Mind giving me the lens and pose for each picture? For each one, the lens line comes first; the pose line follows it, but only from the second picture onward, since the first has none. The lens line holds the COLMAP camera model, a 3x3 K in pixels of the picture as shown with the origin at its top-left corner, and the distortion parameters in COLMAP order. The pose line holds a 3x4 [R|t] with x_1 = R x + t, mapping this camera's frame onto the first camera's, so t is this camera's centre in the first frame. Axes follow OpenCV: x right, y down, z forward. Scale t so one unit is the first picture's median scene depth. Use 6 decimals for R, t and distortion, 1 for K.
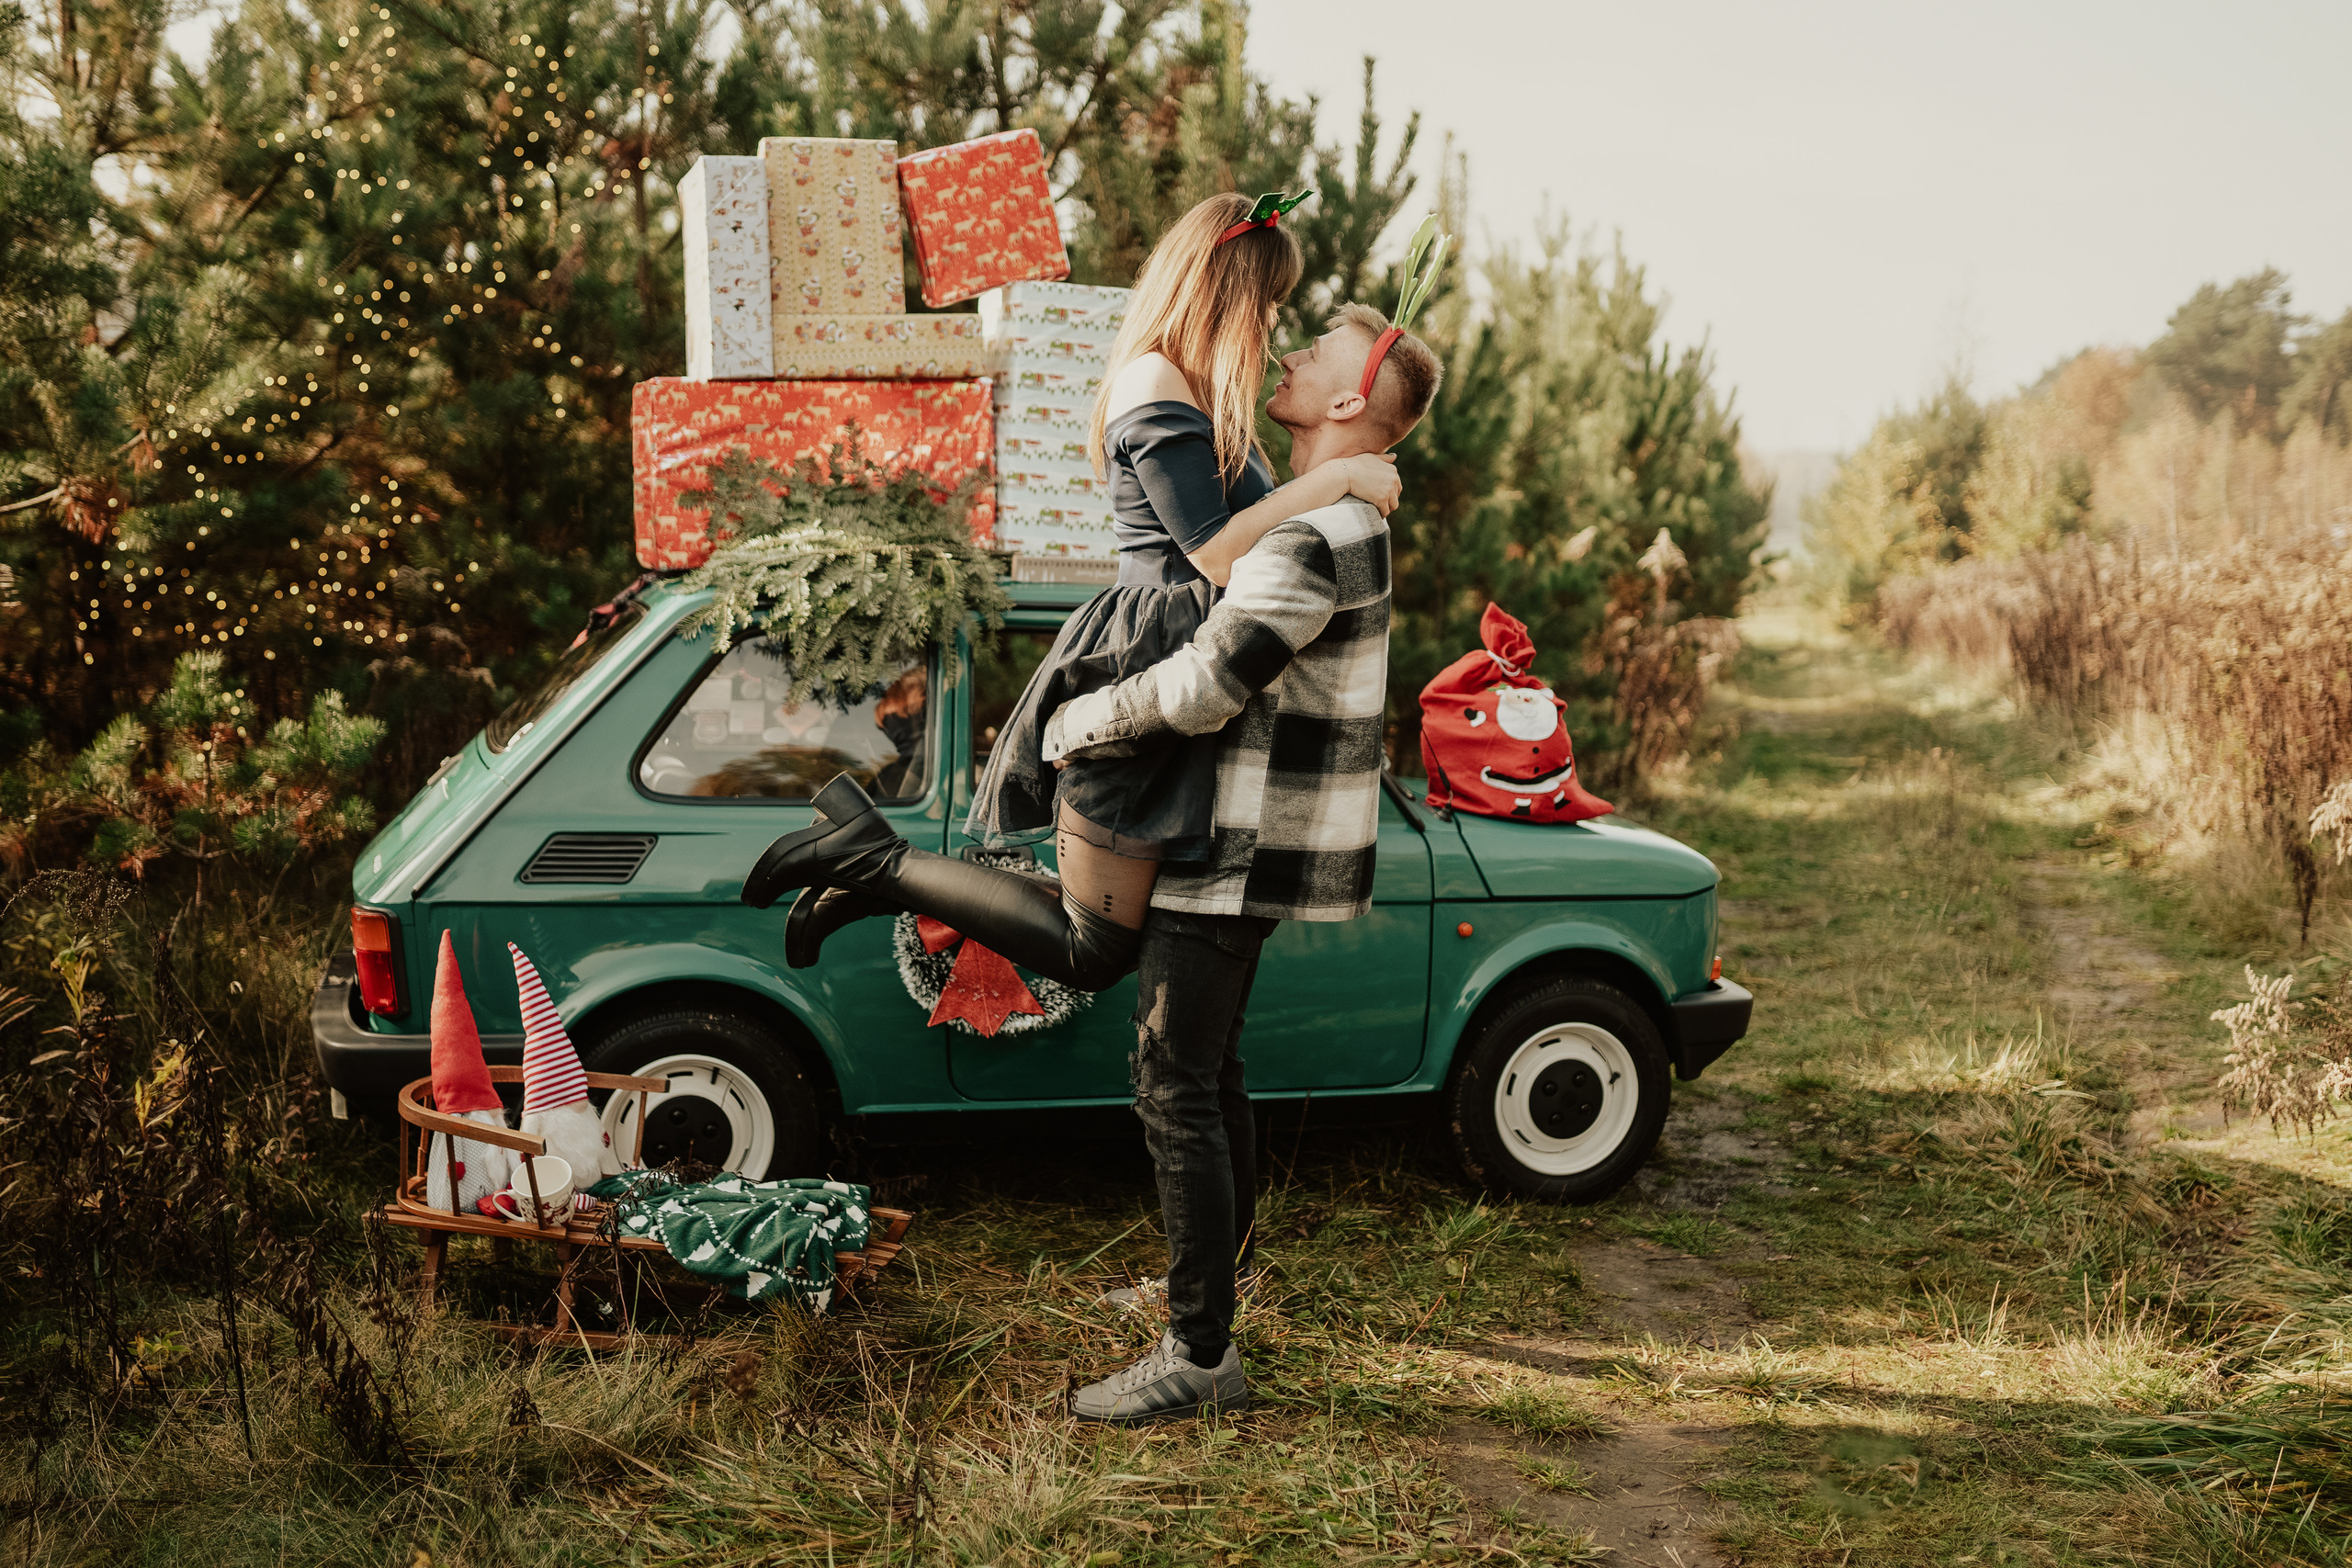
lens RADIAL K [[2344.2, 0, 1206.5], [0, 2344.2, 776.8], [0, 0, 1]] dist [-0.019777, 0.000000]
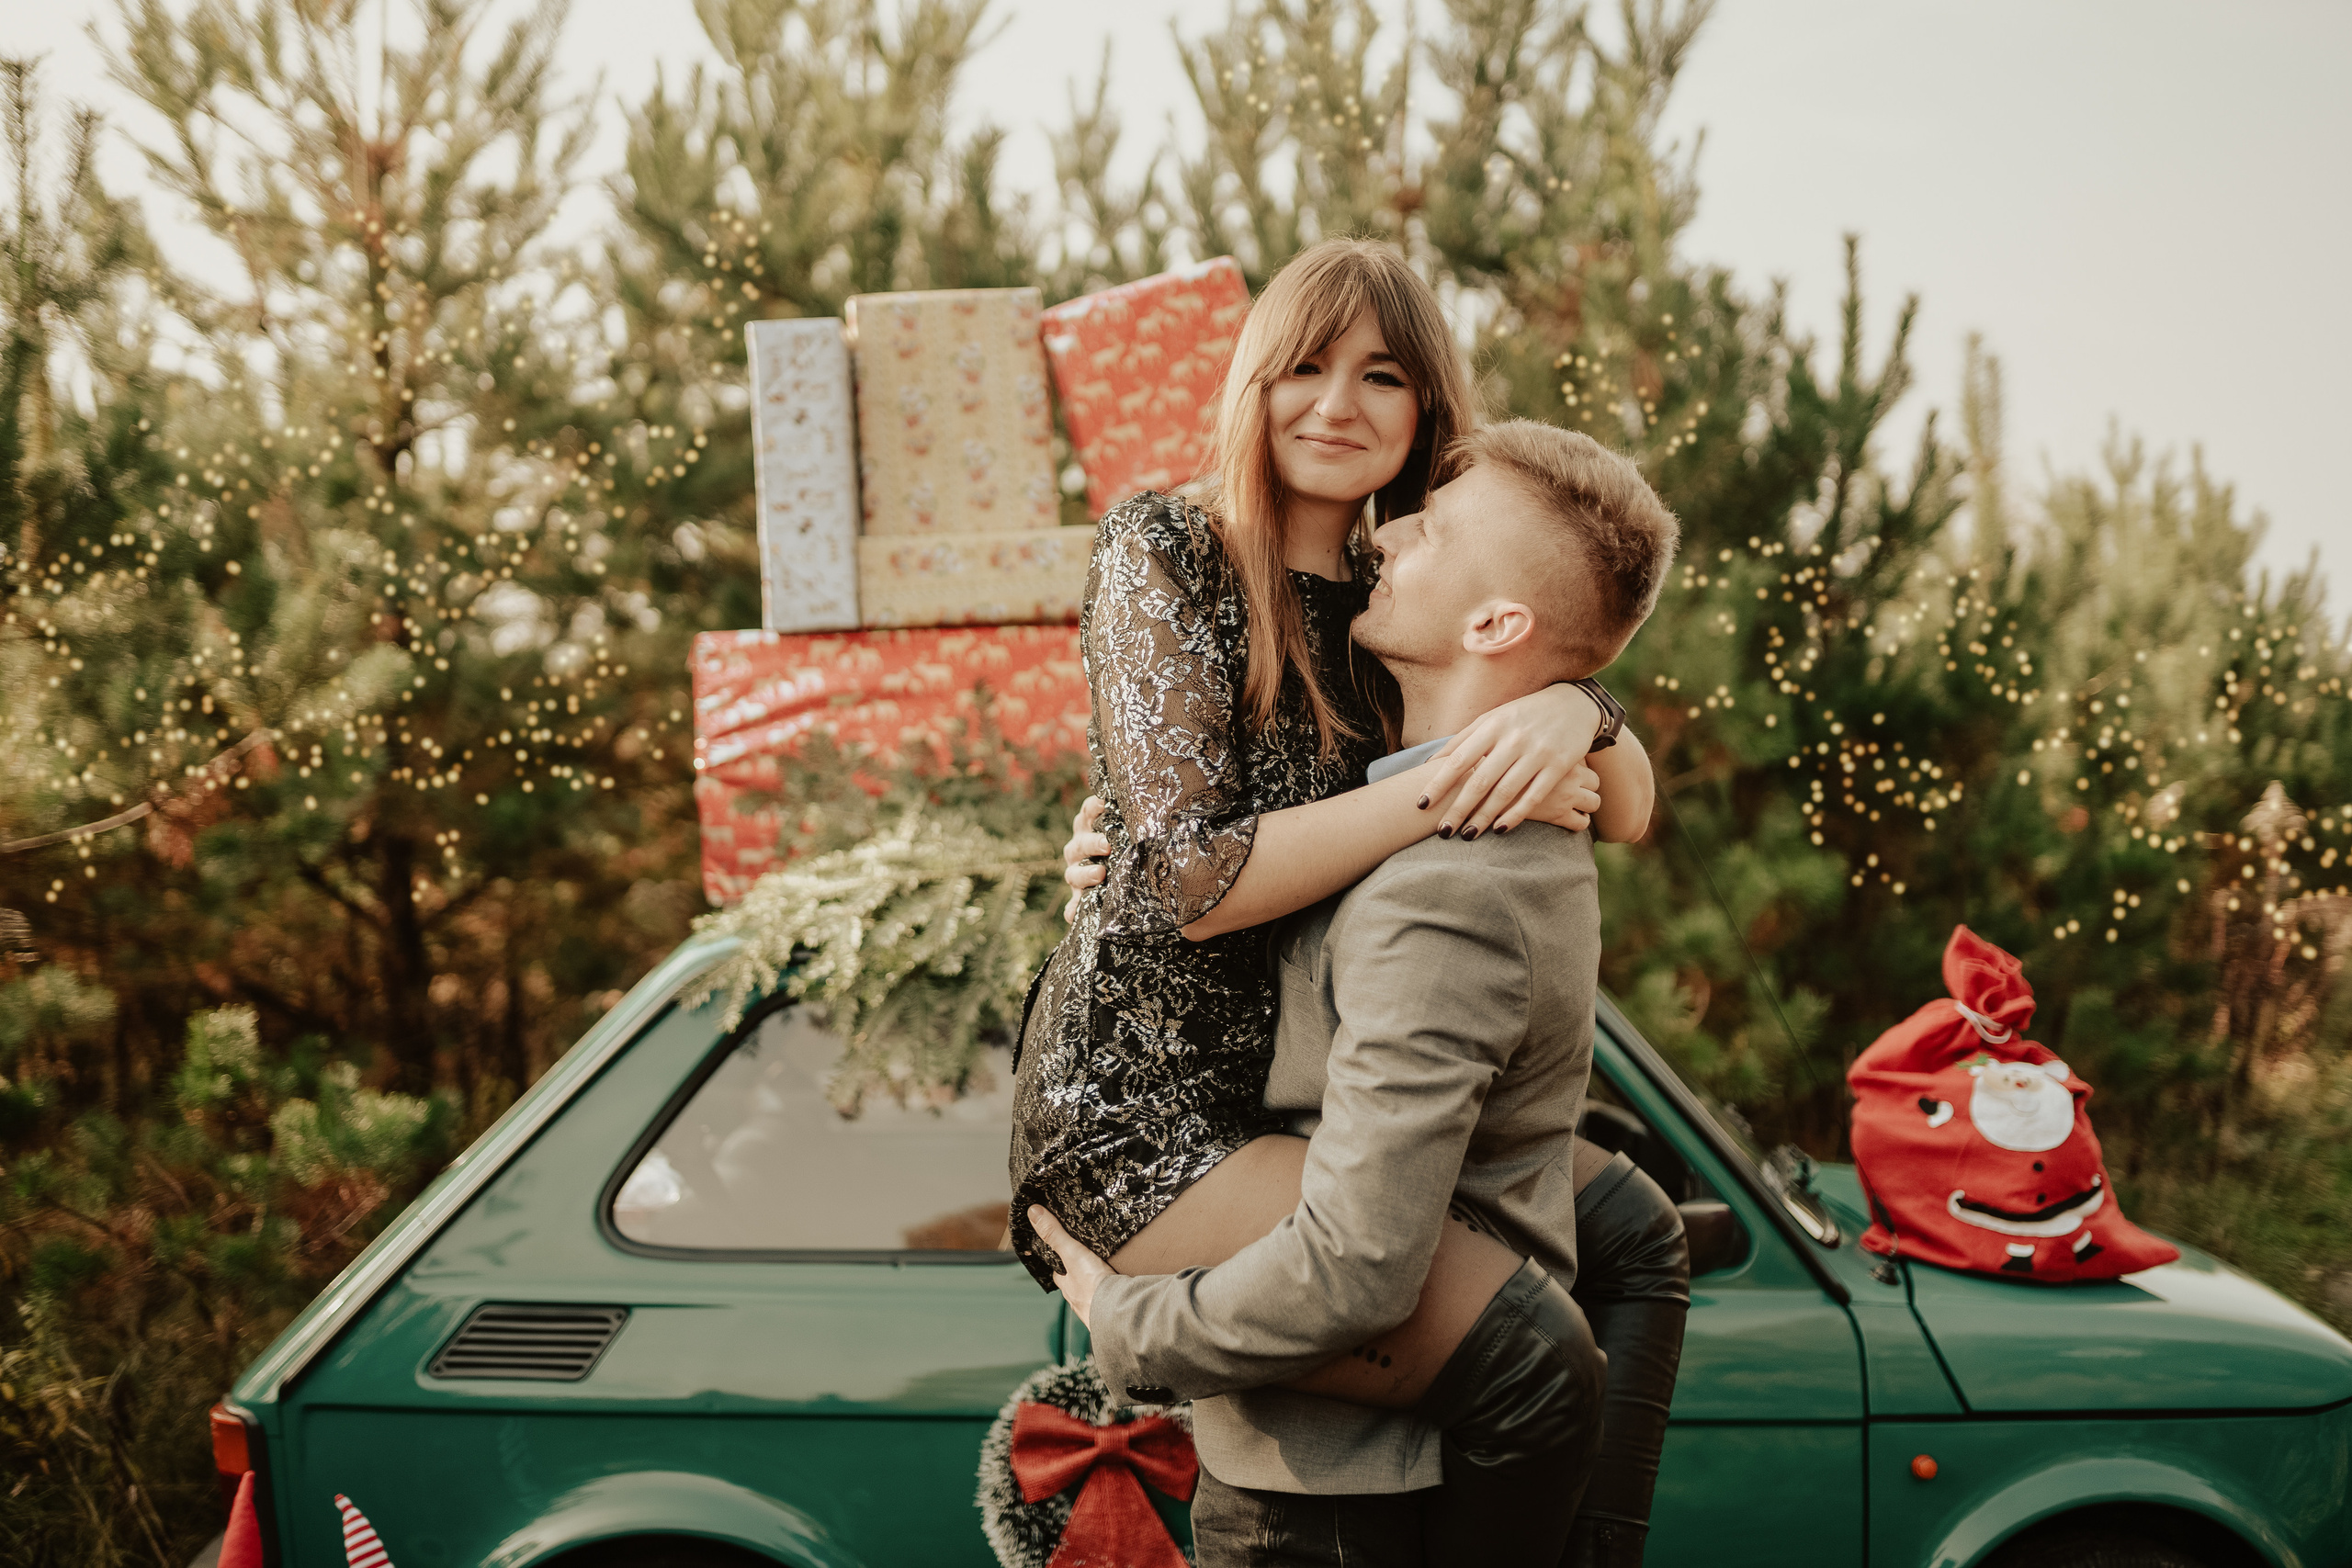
lens RADIAL K [[2344.2, 0, 1177.8], [0, 2344.2, 781.7], [0, 0, 1]] dist [-0.019777, 0.000000]
pose [[0.968956, -0.029598, -0.245455, 0.076741], [0.001680, 0.993573, -0.113176, -0.044072], [0.247227, 0.109250, 0.962779, 0.345903]]
